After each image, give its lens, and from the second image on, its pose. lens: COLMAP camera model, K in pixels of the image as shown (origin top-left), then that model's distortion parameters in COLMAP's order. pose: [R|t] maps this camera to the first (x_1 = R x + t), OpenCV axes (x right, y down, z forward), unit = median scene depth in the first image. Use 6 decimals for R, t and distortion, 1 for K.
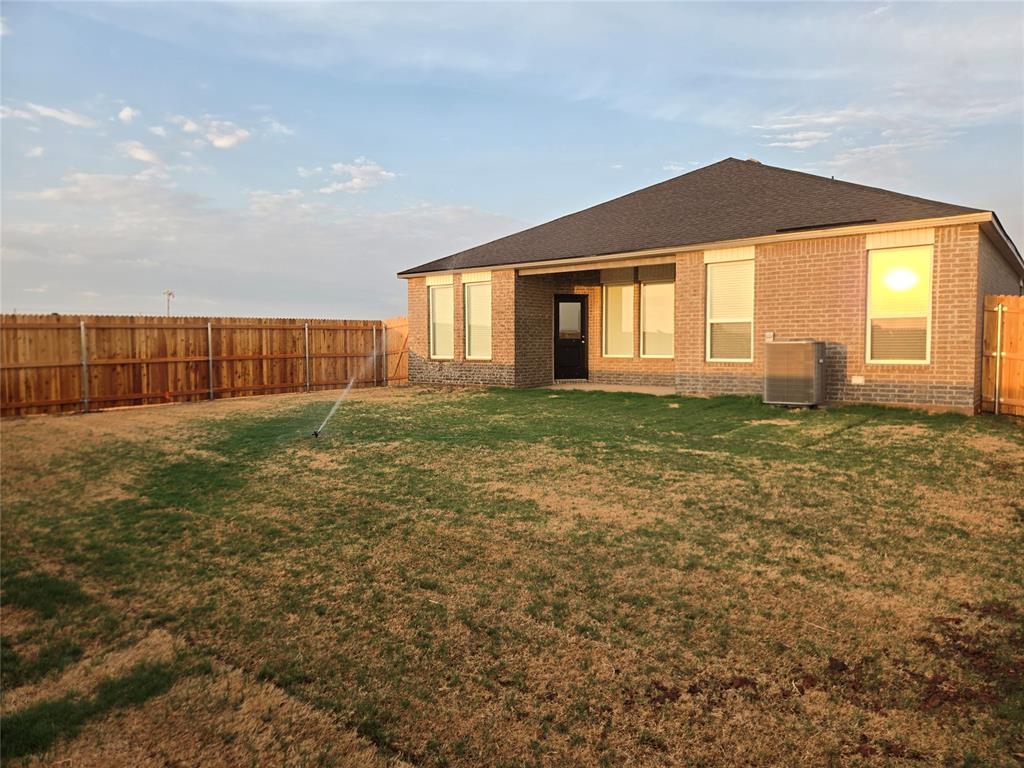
lens RADIAL K [[693.8, 0, 509.1], [0, 693.8, 378.6], [0, 0, 1]] dist [0.089478, -0.066375]
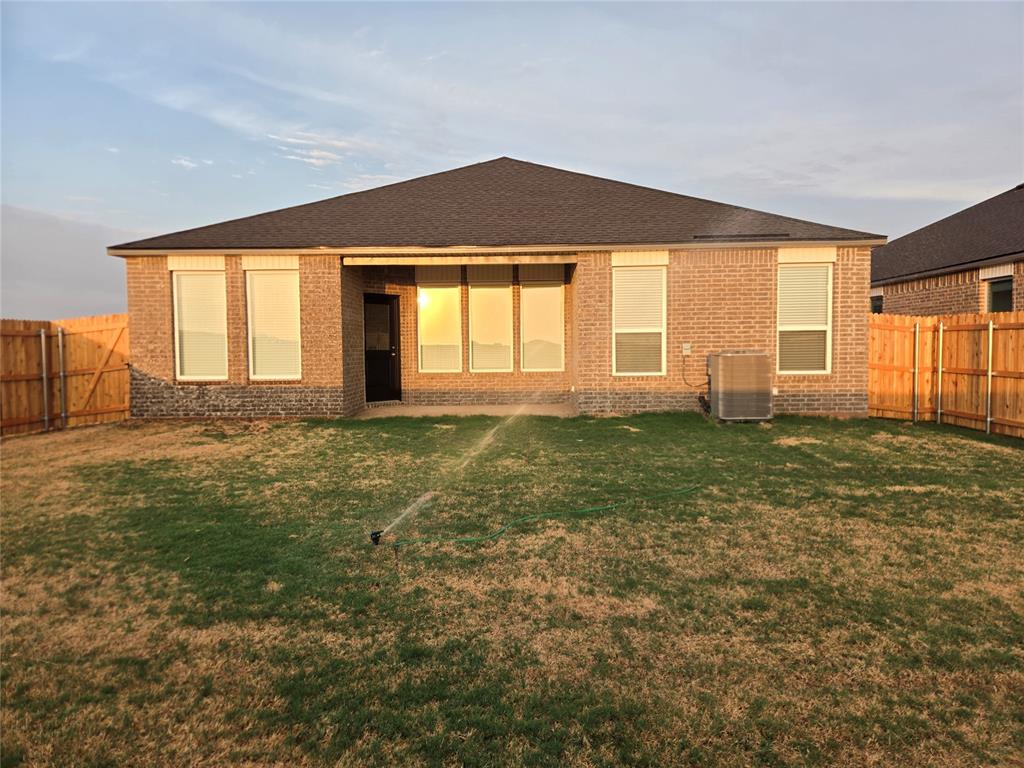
lens RADIAL K [[693.8, 0, 509.1], [0, 693.8, 378.6], [0, 0, 1]] dist [0.089478, -0.066375]
pose [[0.791252, -0.030375, 0.610735, -0.391667], [0.037471, 0.999297, 0.001153, -0.028809], [-0.610341, 0.021972, 0.791834, 0.400239]]
